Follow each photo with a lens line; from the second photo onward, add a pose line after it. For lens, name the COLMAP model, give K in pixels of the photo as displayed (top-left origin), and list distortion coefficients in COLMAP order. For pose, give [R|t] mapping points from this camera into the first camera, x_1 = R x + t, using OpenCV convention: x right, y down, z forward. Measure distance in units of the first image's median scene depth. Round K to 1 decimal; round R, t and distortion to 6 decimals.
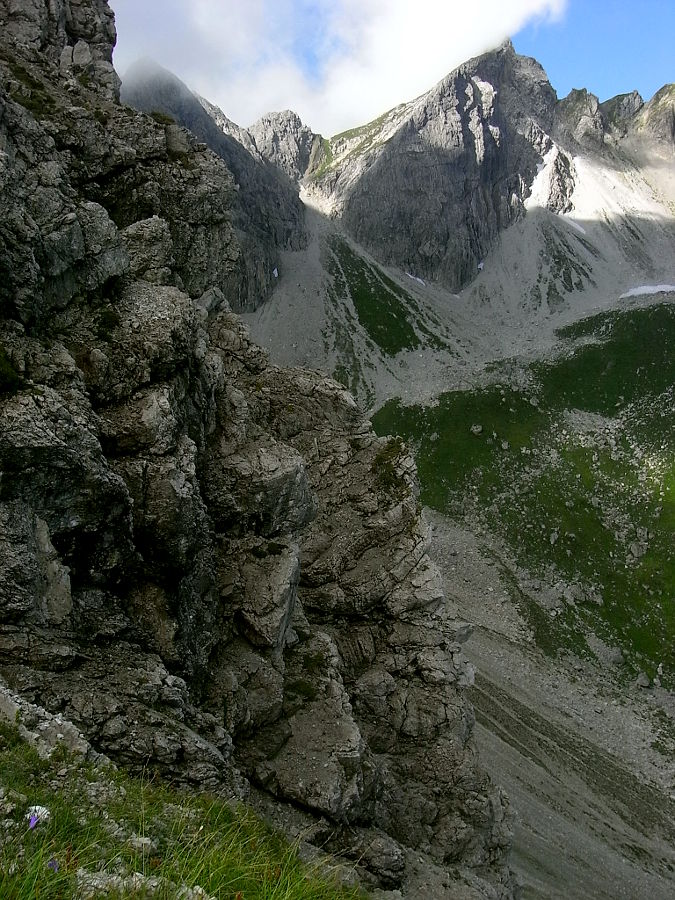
lens RADIAL K [[920.7, 0, 330.8], [0, 920.7, 451.4], [0, 0, 1]] dist [-0.024464, 0.000000]
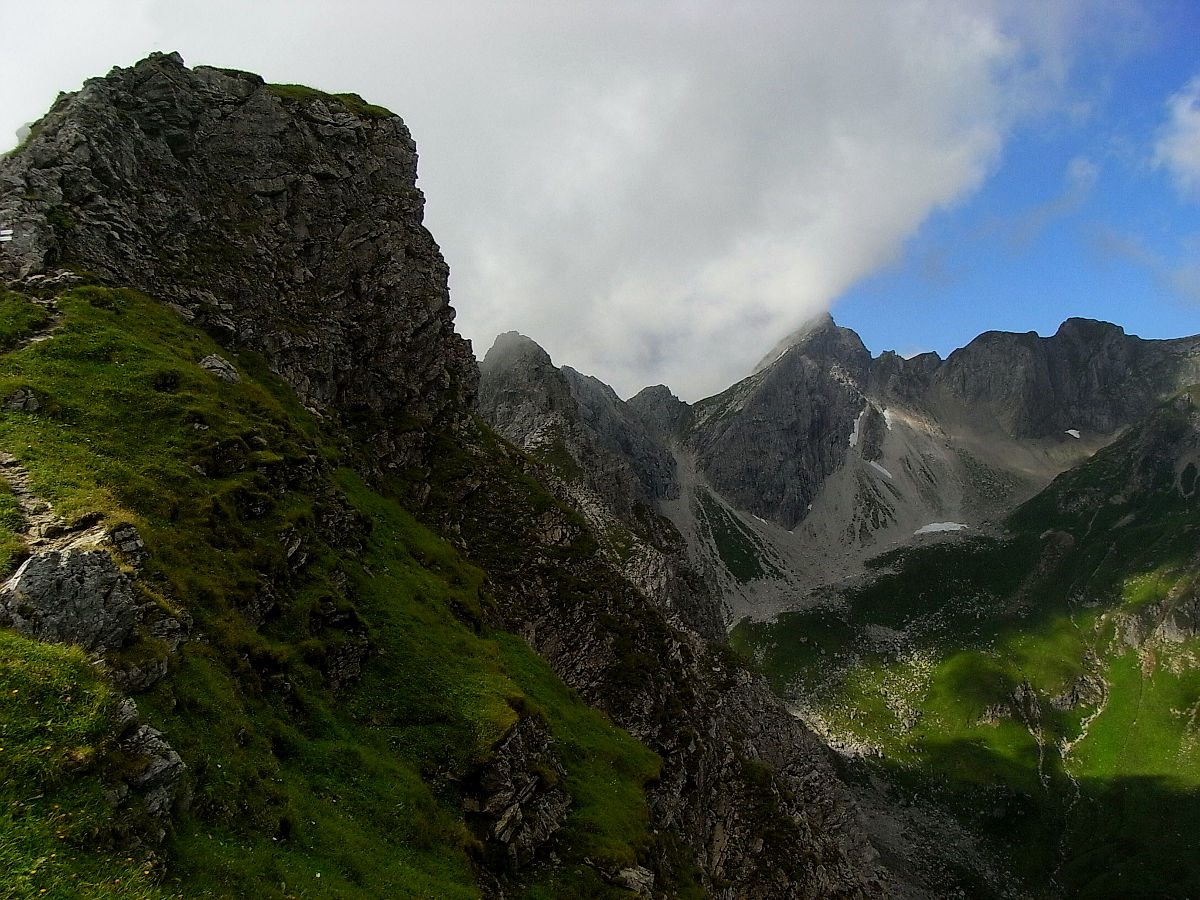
lens RADIAL K [[1020.5, 0, 618.2], [0, 1020.5, 430.1], [0, 0, 1]] dist [-0.137972, 0.119138]
pose [[0.998991, 0.004017, -0.044734, -0.051495], [-0.012664, 0.980774, -0.194734, -0.027581], [0.043091, 0.195104, 0.979835, -0.511168]]
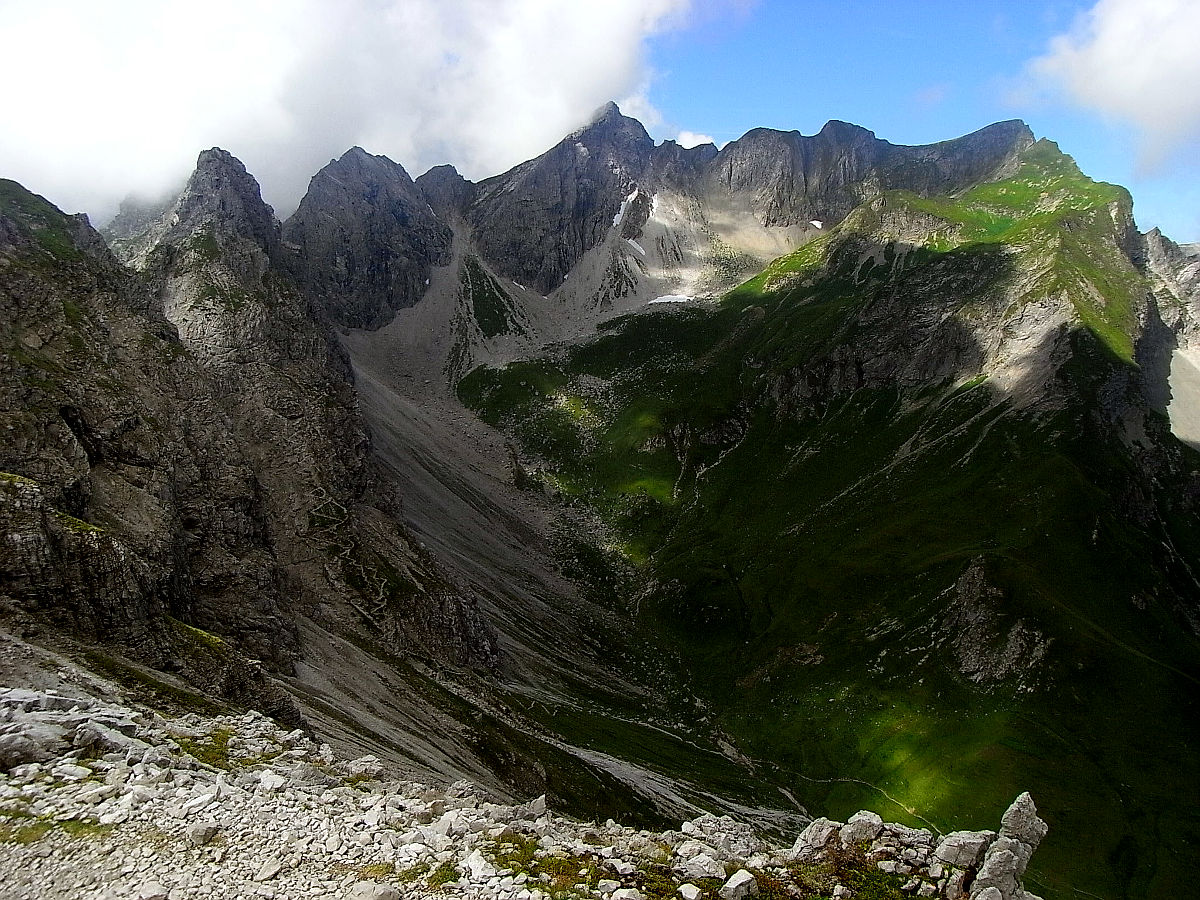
lens RADIAL K [[1020.5, 0, 609.3], [0, 1020.5, 439.0], [0, 0, 1]] dist [-0.137972, 0.119138]
pose [[0.998006, 0.040770, 0.048195, 0.186972], [-0.042876, 0.998133, 0.043497, -0.007767], [-0.046331, -0.045476, 0.997890, -0.820723]]
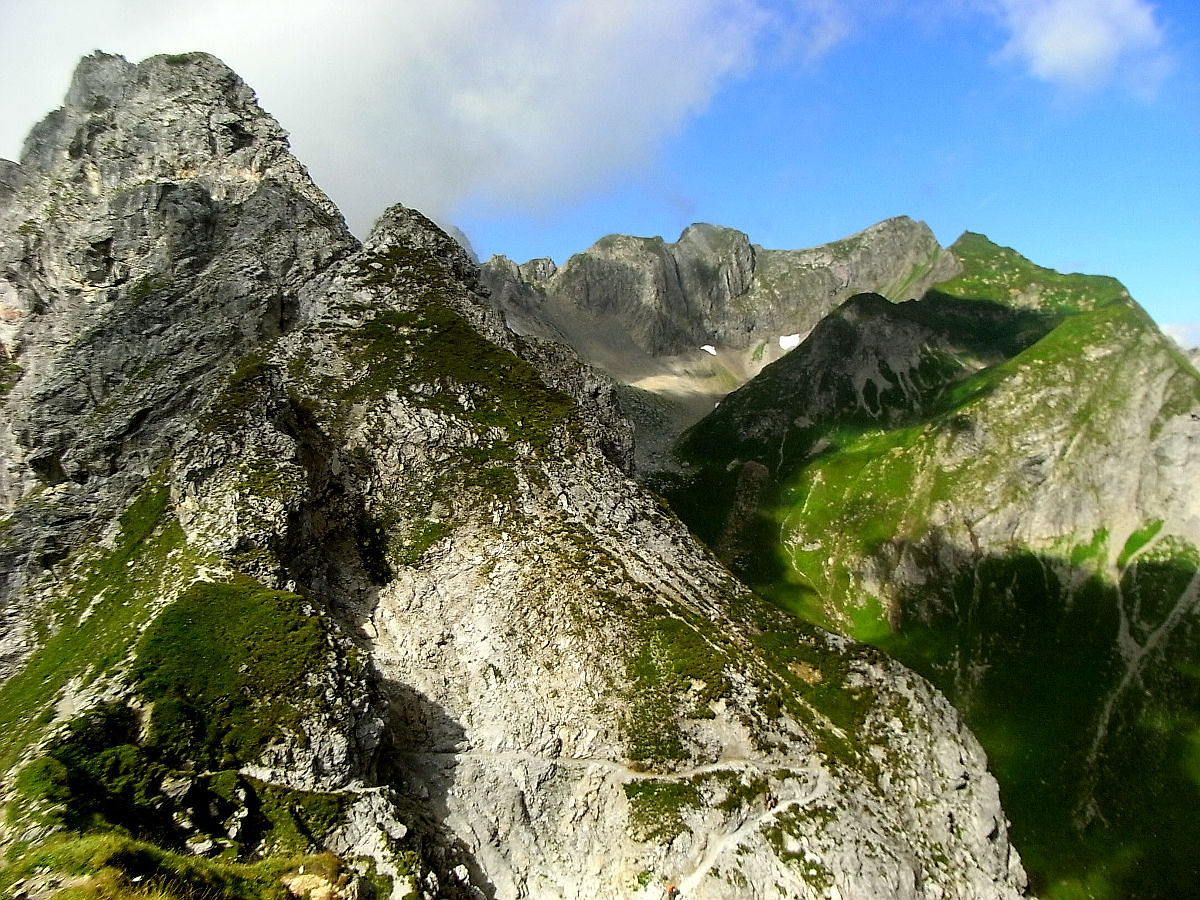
lens RADIAL K [[1020.5, 0, 596.1], [0, 1020.5, 451.7], [0, 0, 1]] dist [-0.137972, 0.119138]
pose [[0.917048, -0.043962, 0.396347, -0.148793], [0.085590, 0.992441, -0.087953, -0.089476], [-0.389484, 0.114580, 0.913878, -0.122840]]
